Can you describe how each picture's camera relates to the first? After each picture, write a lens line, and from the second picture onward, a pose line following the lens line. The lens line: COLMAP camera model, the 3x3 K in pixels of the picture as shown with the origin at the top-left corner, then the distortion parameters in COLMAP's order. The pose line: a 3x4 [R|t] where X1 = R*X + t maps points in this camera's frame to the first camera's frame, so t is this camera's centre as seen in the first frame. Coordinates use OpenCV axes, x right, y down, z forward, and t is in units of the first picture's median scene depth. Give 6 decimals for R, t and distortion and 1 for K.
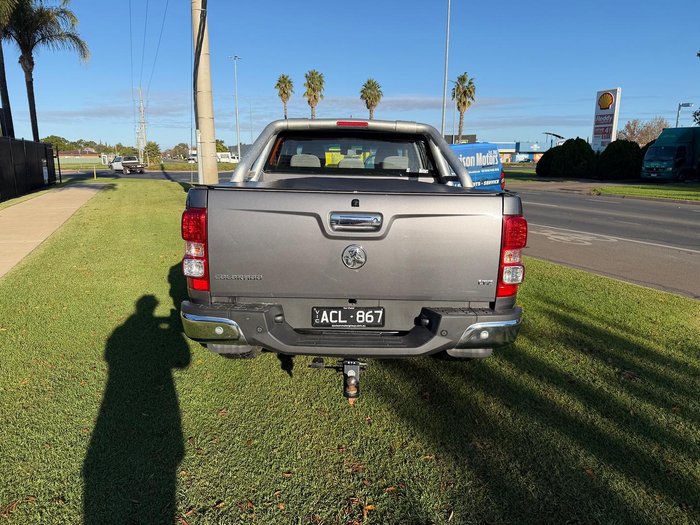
lens RADIAL K [[503.1, 0, 346.9], [0, 503.1, 263.7], [0, 0, 1]] dist [0.011164, -0.003745]
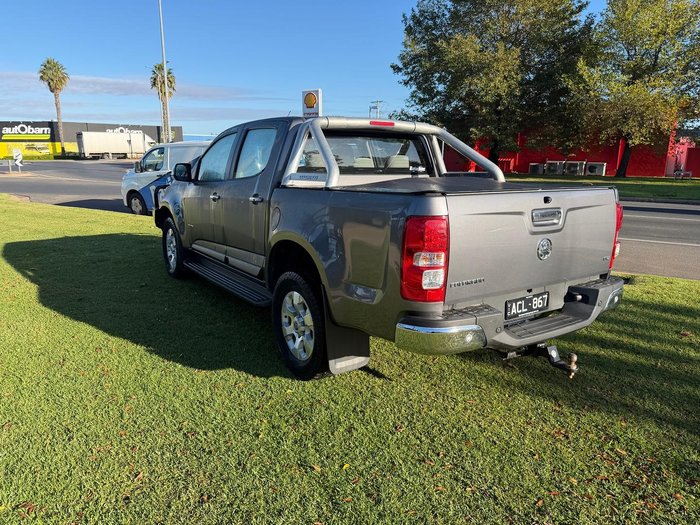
lens RADIAL K [[503.1, 0, 346.9], [0, 503.1, 263.7], [0, 0, 1]] dist [0.011164, -0.003745]
pose [[0.833352, -0.121357, 0.539256, -0.558422], [0.113331, 0.992388, 0.048192, -0.050336], [-0.540999, 0.020953, 0.840762, 0.175451]]
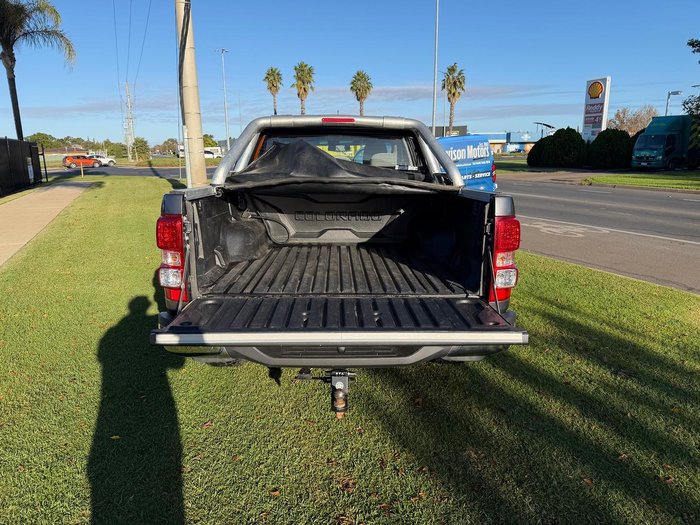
lens RADIAL K [[504.1, 0, 348.5], [0, 504.1, 265.4], [0, 0, 1]] dist [0.005222, 0.001654]
pose [[0.999671, -0.019821, 0.016301, 0.008864], [0.019542, 0.999663, 0.017068, -0.014552], [-0.016633, -0.016744, 0.999721, 0.027537]]
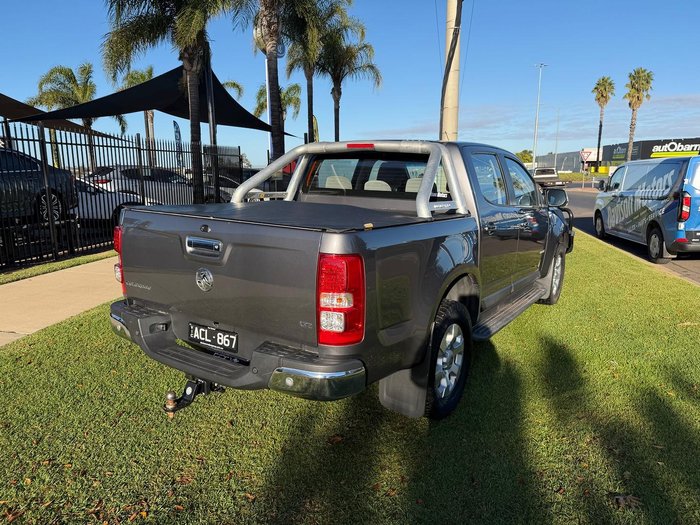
lens RADIAL K [[489.9, 0, 350.0], [0, 489.9, 262.5], [0, 0, 1]] dist [0.102776, -0.094580]
pose [[0.838703, 0.098621, -0.535585, 0.473536], [-0.109256, 0.993942, 0.011931, -0.054948], [0.533517, 0.048509, 0.844397, 0.174370]]
